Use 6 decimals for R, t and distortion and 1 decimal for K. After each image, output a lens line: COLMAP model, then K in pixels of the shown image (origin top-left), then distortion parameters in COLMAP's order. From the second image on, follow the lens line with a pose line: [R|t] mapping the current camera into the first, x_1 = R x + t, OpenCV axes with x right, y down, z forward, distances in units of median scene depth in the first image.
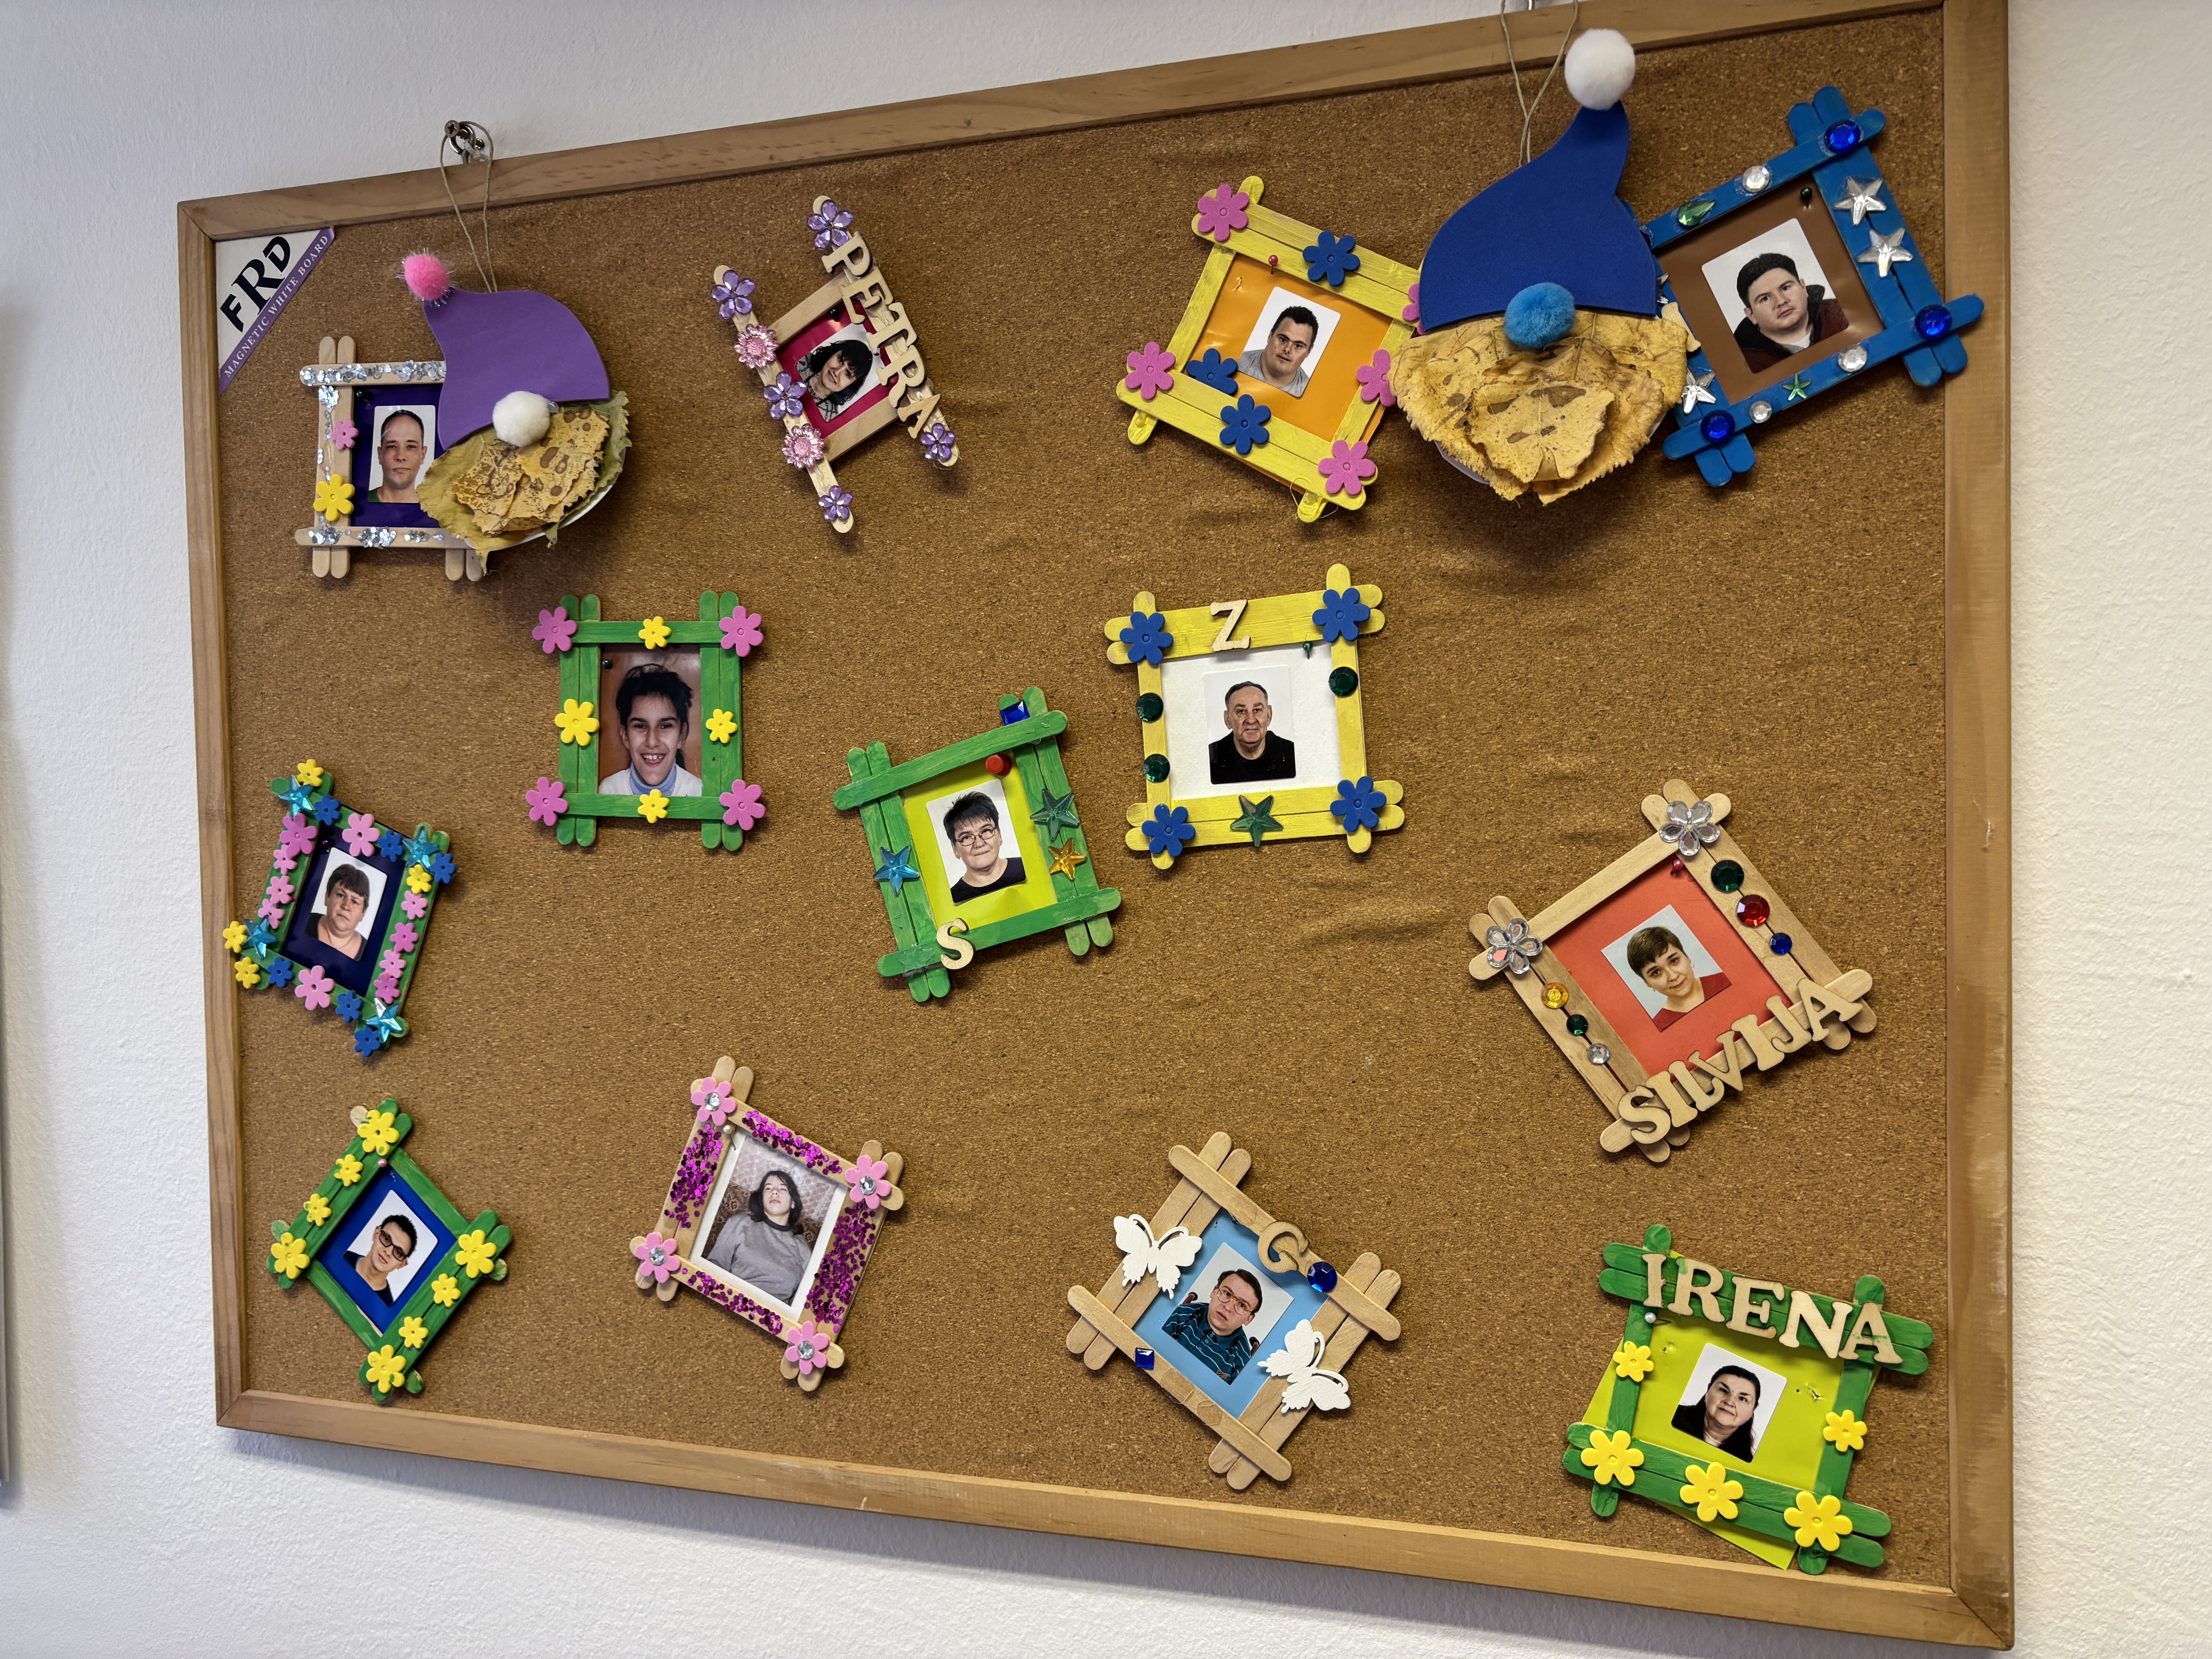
lens RADIAL K [[1676.0, 0, 1100.5], [0, 1676.0, 821.6], [0, 0, 1]] dist [0.048988, -0.031999]
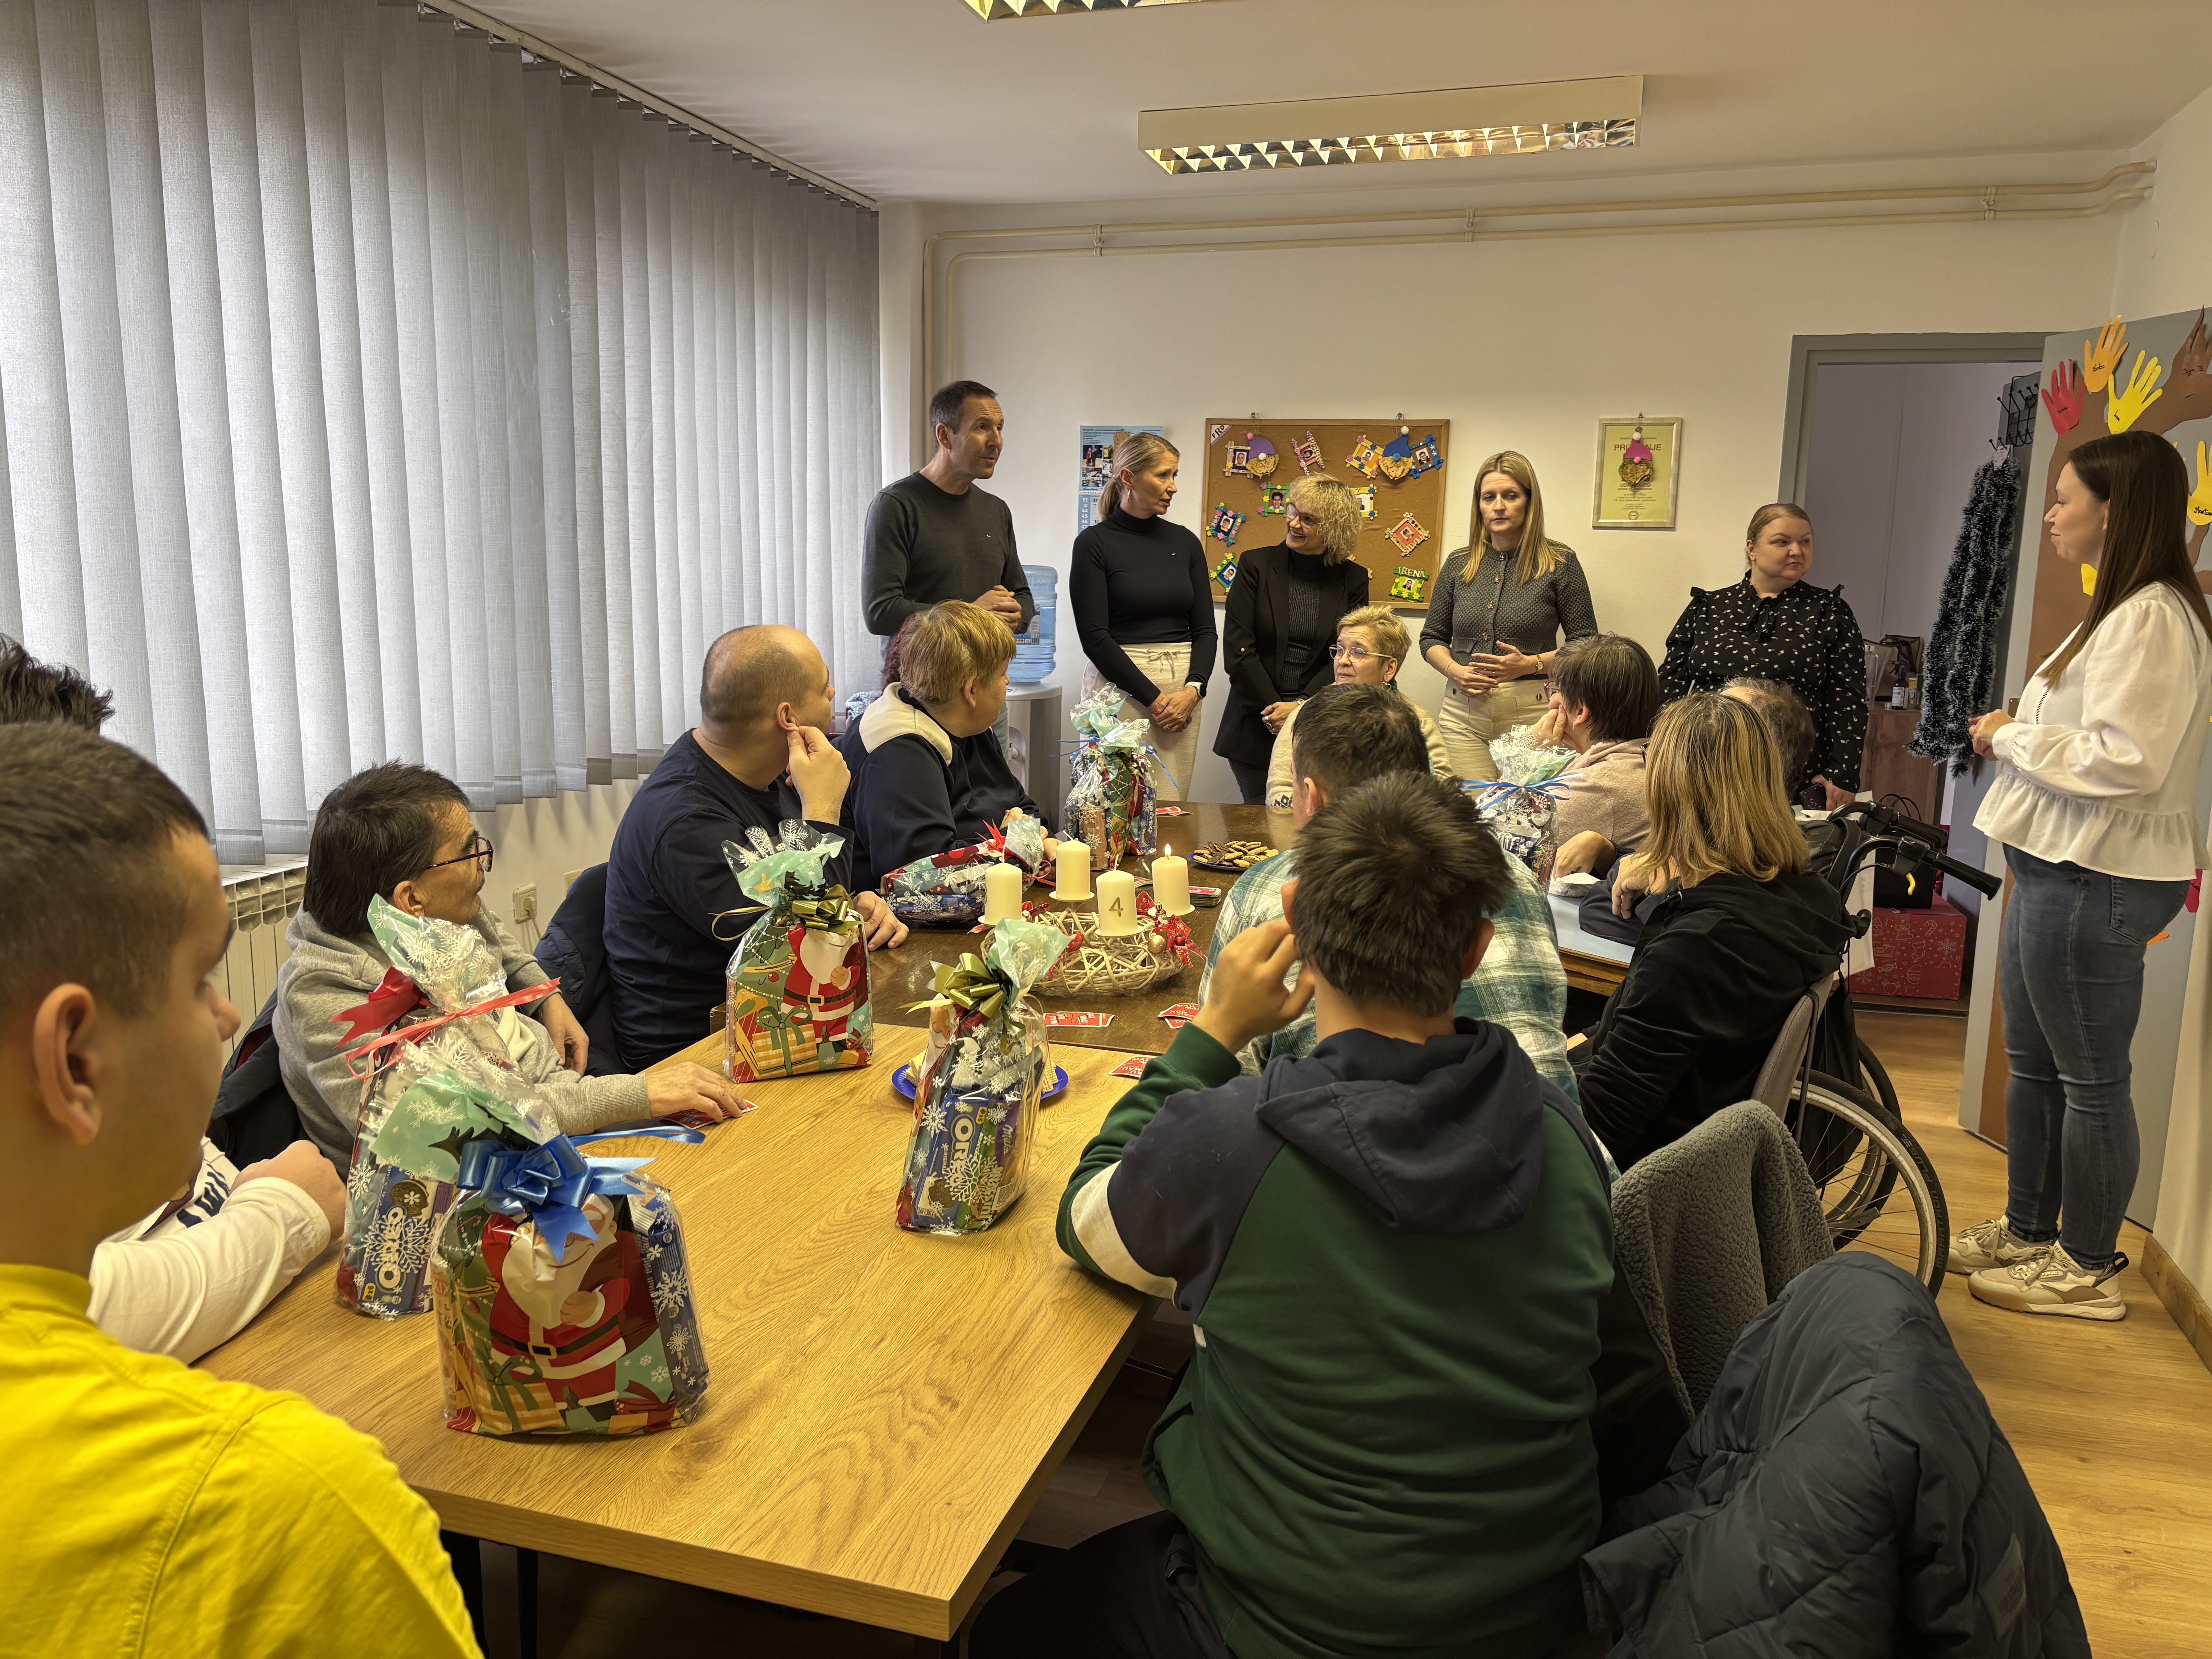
lens RADIAL K [[1676.0, 0, 1100.9], [0, 1676.0, 845.1], [0, 0, 1]] dist [0.048988, -0.031999]
pose [[0.998684, 0.051074, -0.004713, -1.026140], [-0.049907, 0.988832, 0.140430, 0.491525], [0.011833, -0.140010, 0.990079, -7.222469]]
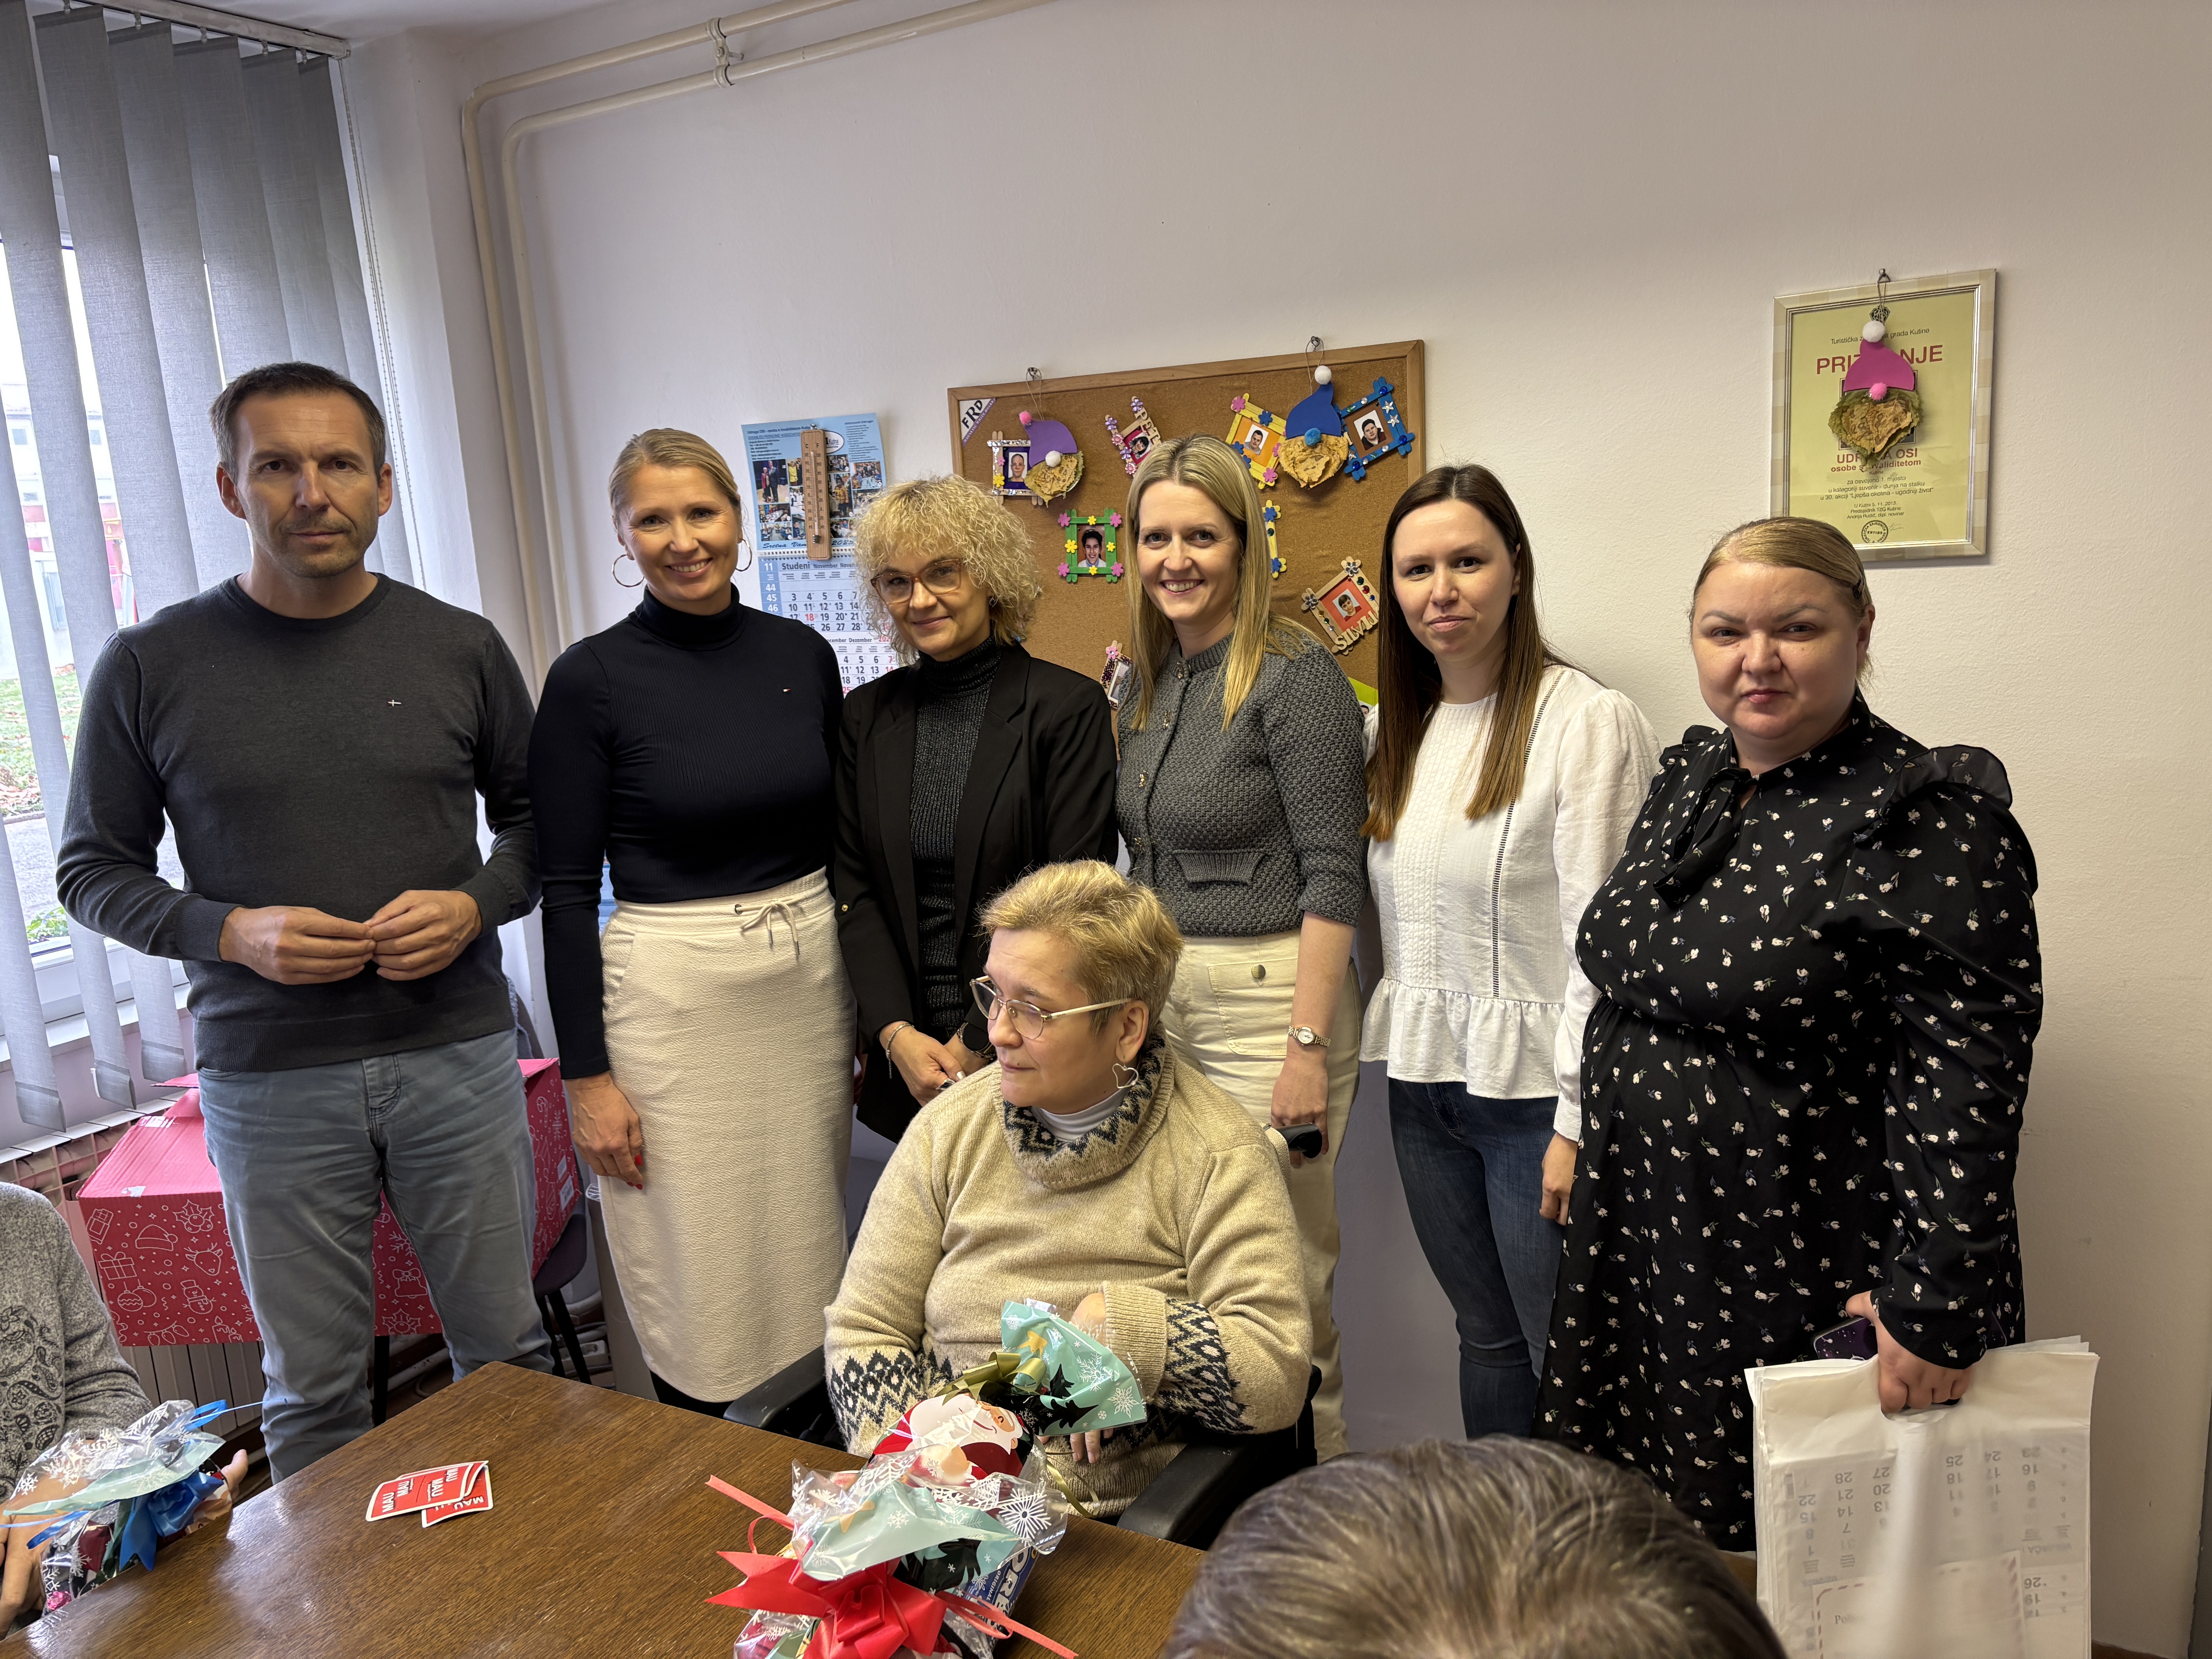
lens RADIAL K [[1676.0, 0, 1107.4], [0, 1676.0, 842.7], [0, 0, 1]] dist [0.048988, -0.031999]
pose [[0.975353, 0.006414, -0.220555, 0.603470], [0.031633, 0.985187, 0.168538, -0.040849], [0.218369, -0.171361, 0.960703, -2.740916]]
